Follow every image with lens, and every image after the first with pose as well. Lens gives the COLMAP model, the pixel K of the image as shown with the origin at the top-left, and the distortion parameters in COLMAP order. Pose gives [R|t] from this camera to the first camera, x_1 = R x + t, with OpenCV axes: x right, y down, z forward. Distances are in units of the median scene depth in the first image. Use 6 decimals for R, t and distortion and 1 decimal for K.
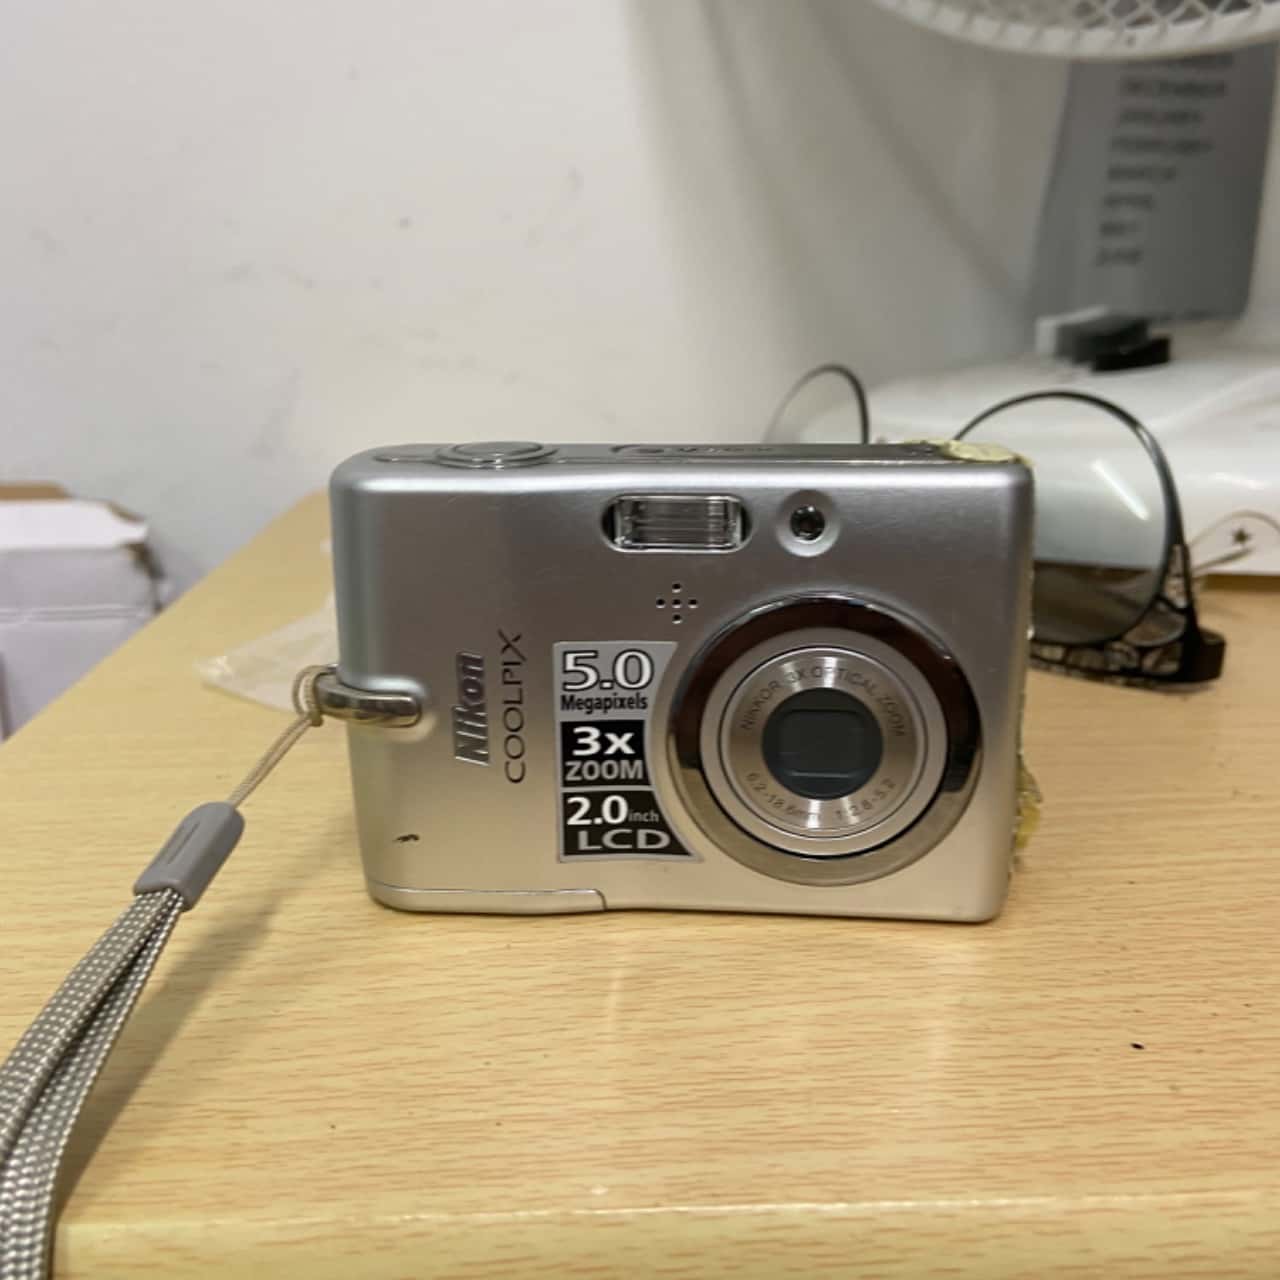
lens RADIAL K [[1261.5, 0, 672.8], [0, 1261.5, 640.2], [0, 0, 1]] dist [0.026141, 0.000000]
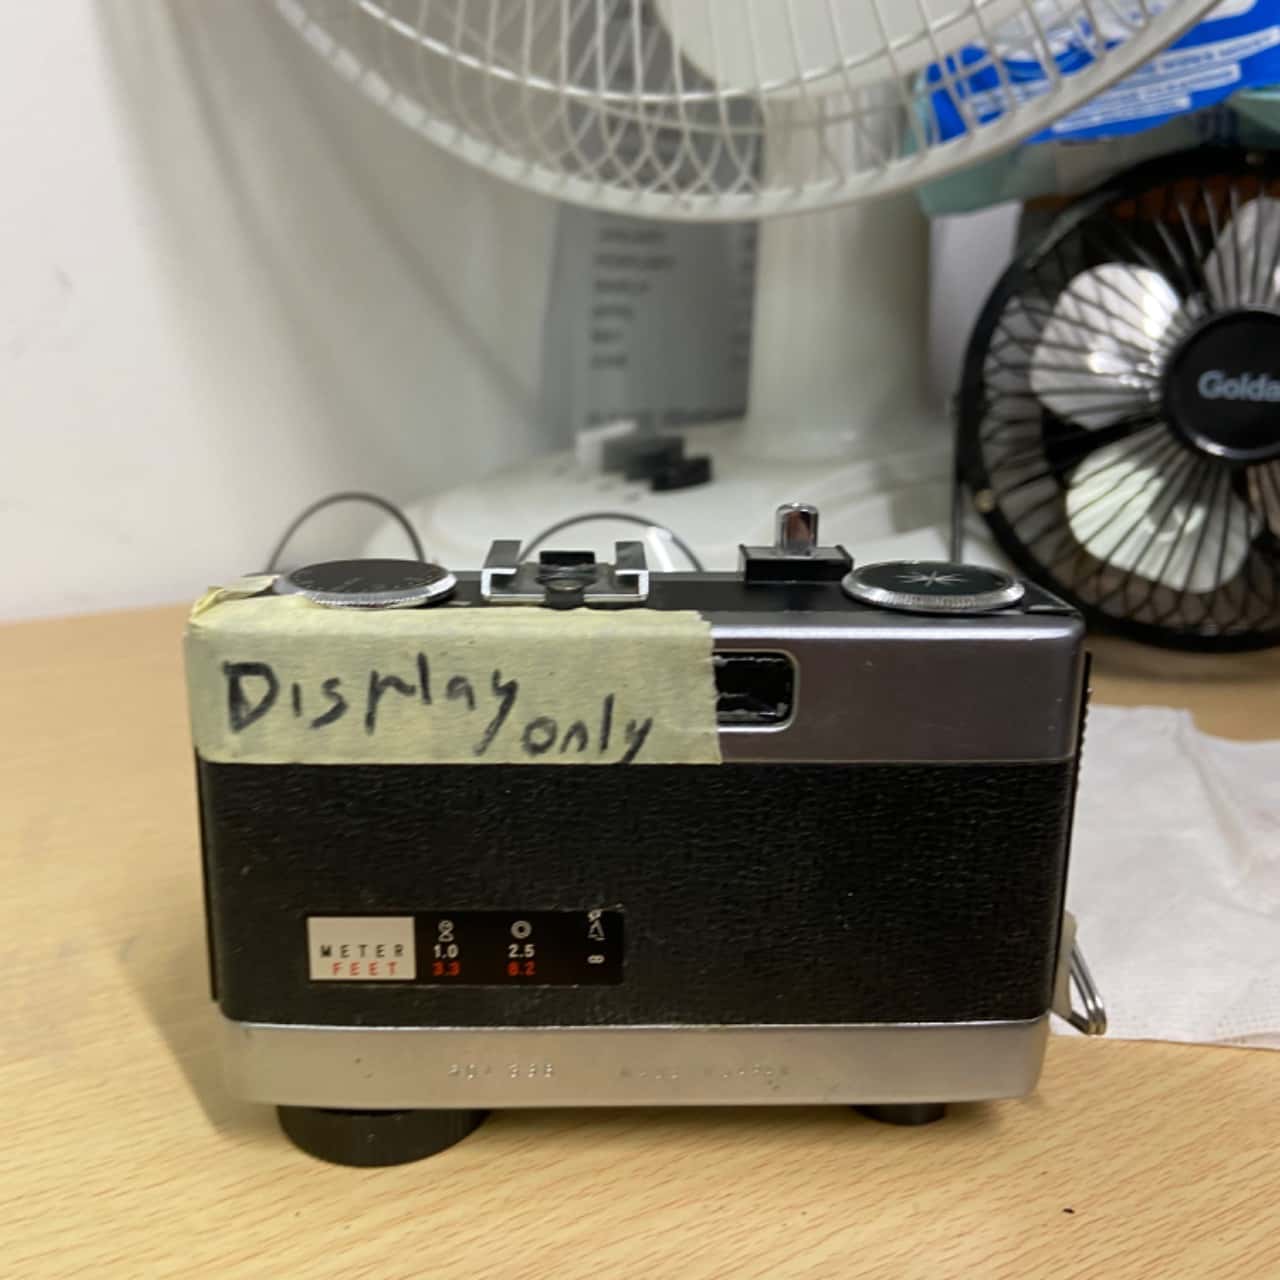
lens RADIAL K [[1261.5, 0, 607.1], [0, 1261.5, 641.3], [0, 0, 1]] dist [0.026141, 0.000000]
pose [[0.896465, -0.107623, 0.429847, -0.453181], [0.112870, 0.993520, 0.013358, -0.258971], [-0.428499, 0.036542, 0.902803, 0.115220]]
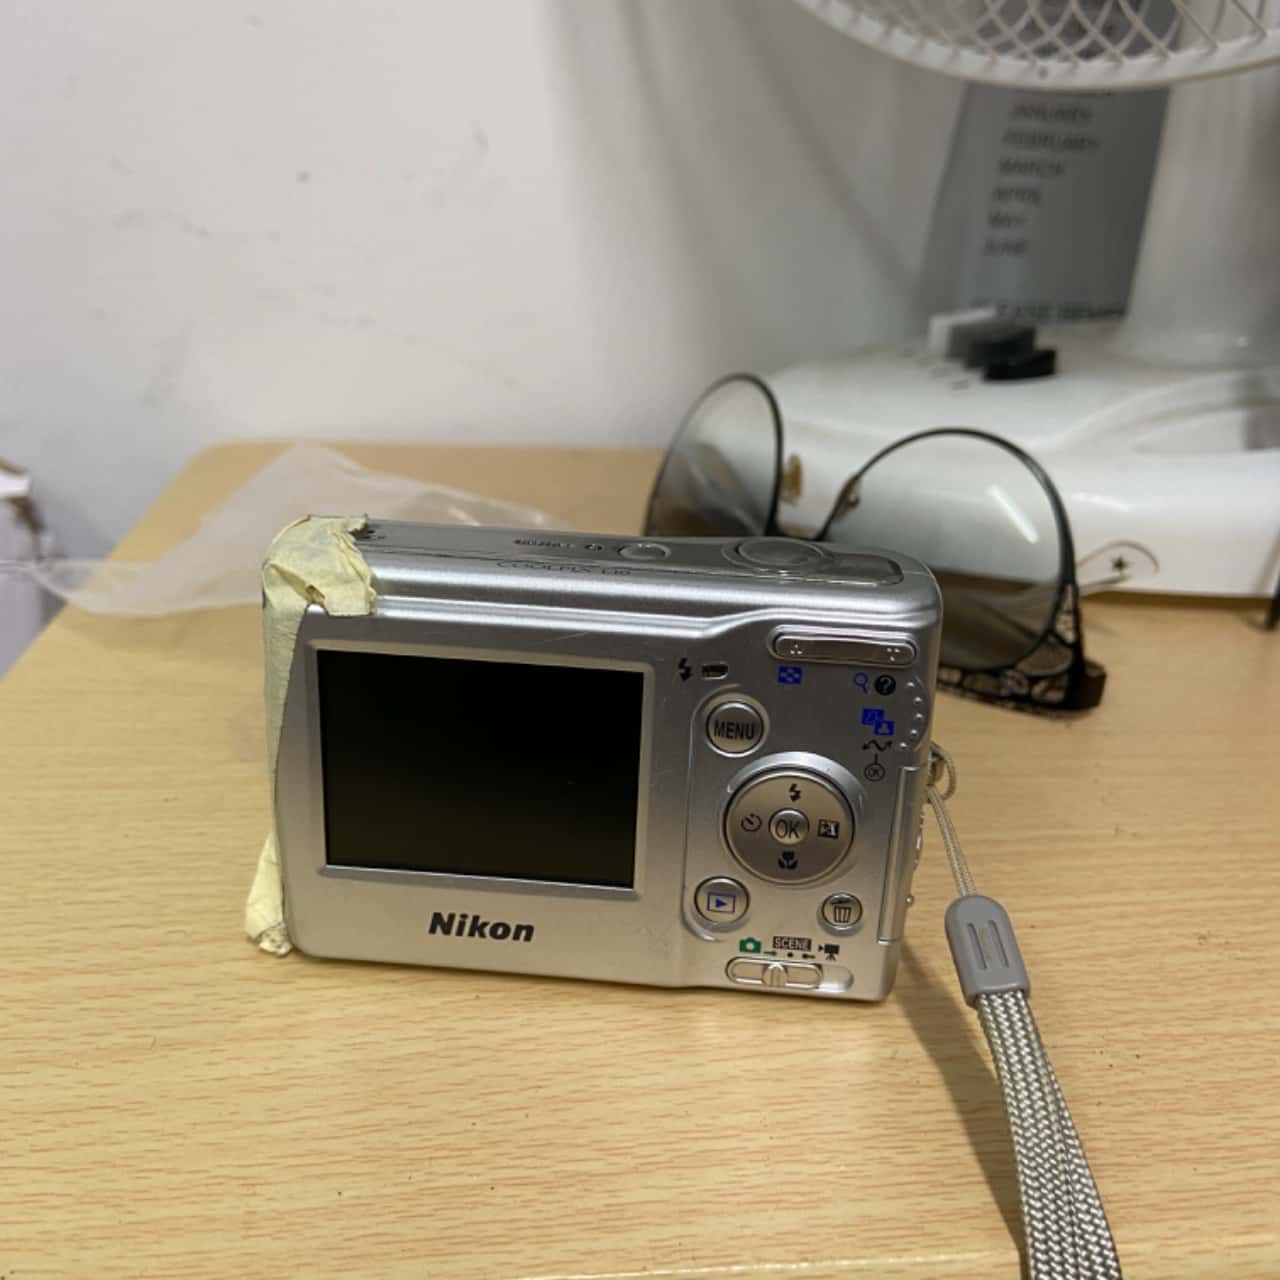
lens RADIAL K [[1261.5, 0, 643.1], [0, 1261.5, 628.5], [0, 0, 1]] dist [0.026141, 0.000000]
pose [[0.995043, 0.023390, 0.096660, -0.115759], [-0.029874, 0.997360, 0.066188, -0.167632], [-0.094857, -0.068748, 0.993114, -0.070806]]
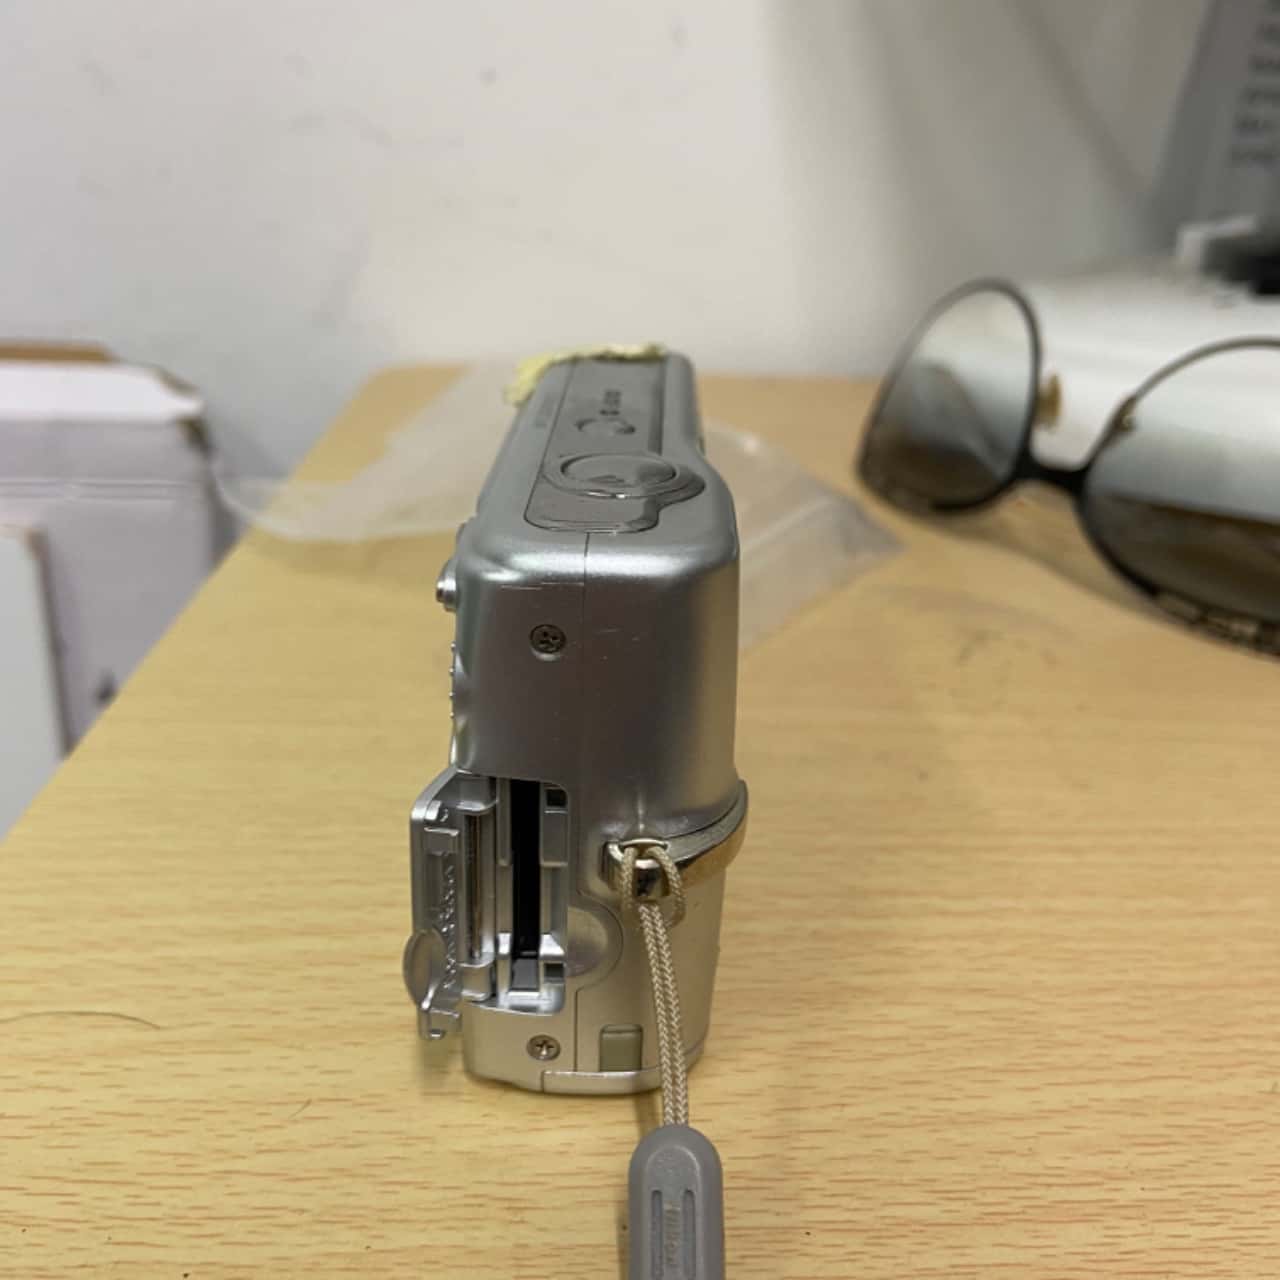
lens RADIAL K [[1261.5, 0, 659.7], [0, 1261.5, 633.1], [0, 0, 1]] dist [0.026141, 0.000000]
pose [[0.998669, 0.048898, 0.016438, -0.257042], [-0.050429, 0.992493, 0.111418, -0.125745], [-0.010866, -0.112098, 0.993638, 0.141467]]
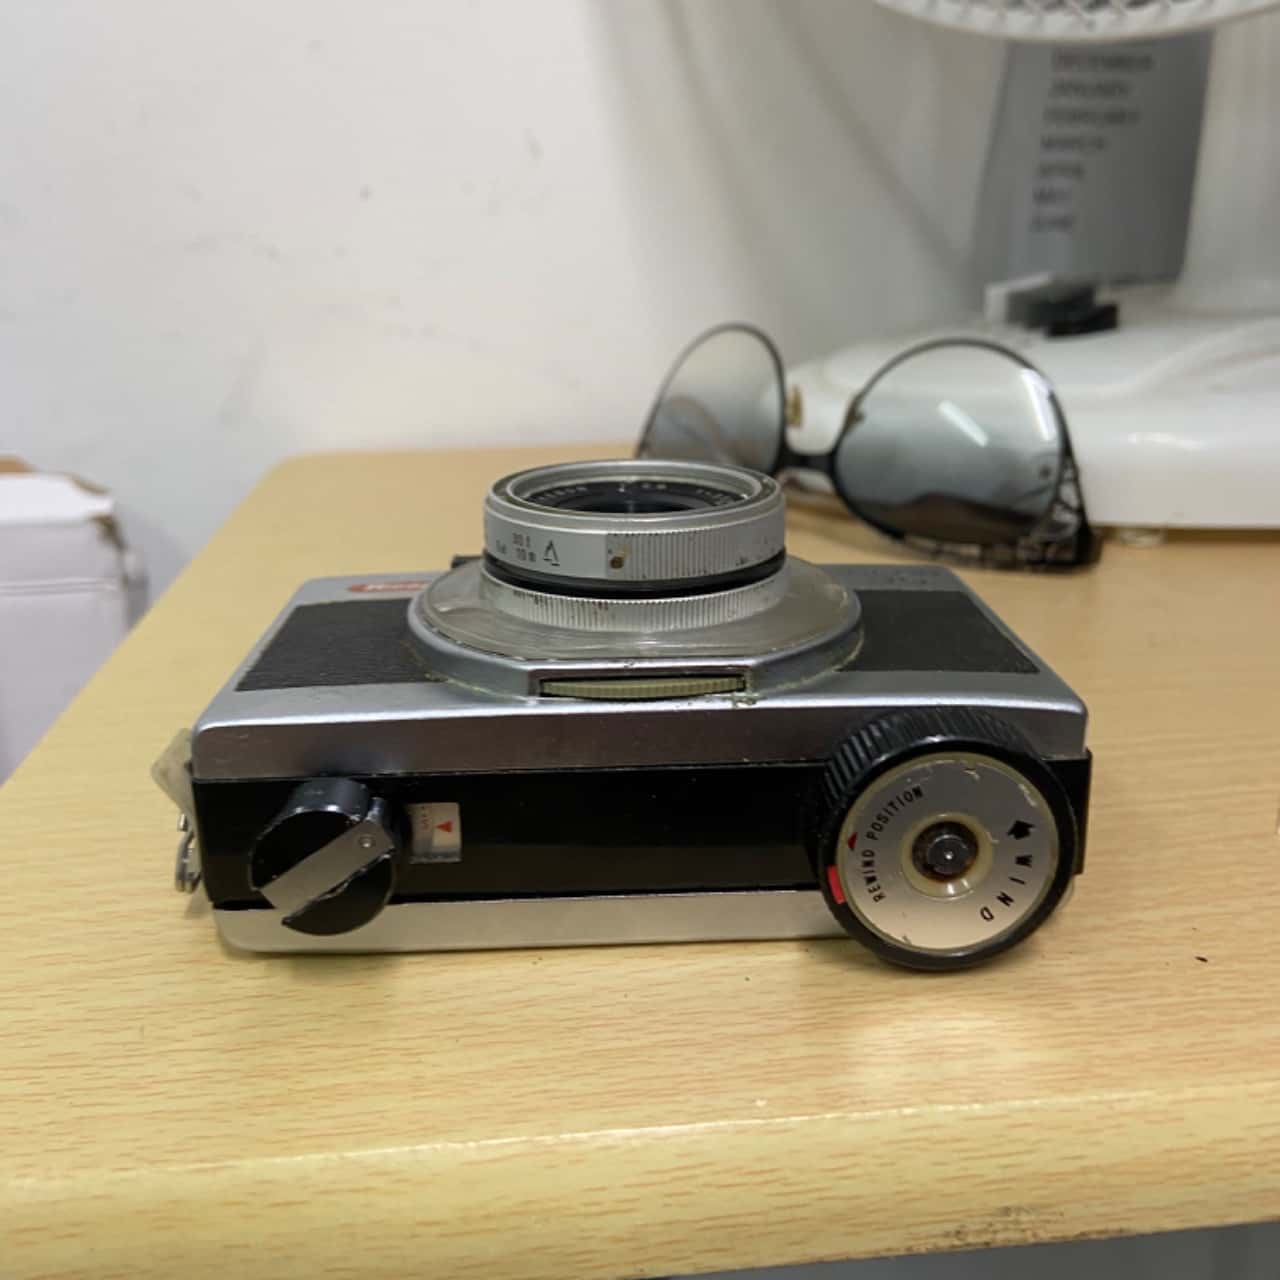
lens RADIAL K [[1261.5, 0, 639.5], [0, 1261.5, 615.3], [0, 0, 1]] dist [0.026141, 0.000000]
pose [[0.997909, -0.023604, 0.060178, -0.190764], [0.022667, 0.999612, 0.016204, -0.013820], [-0.060537, -0.014806, 0.998056, -0.087836]]
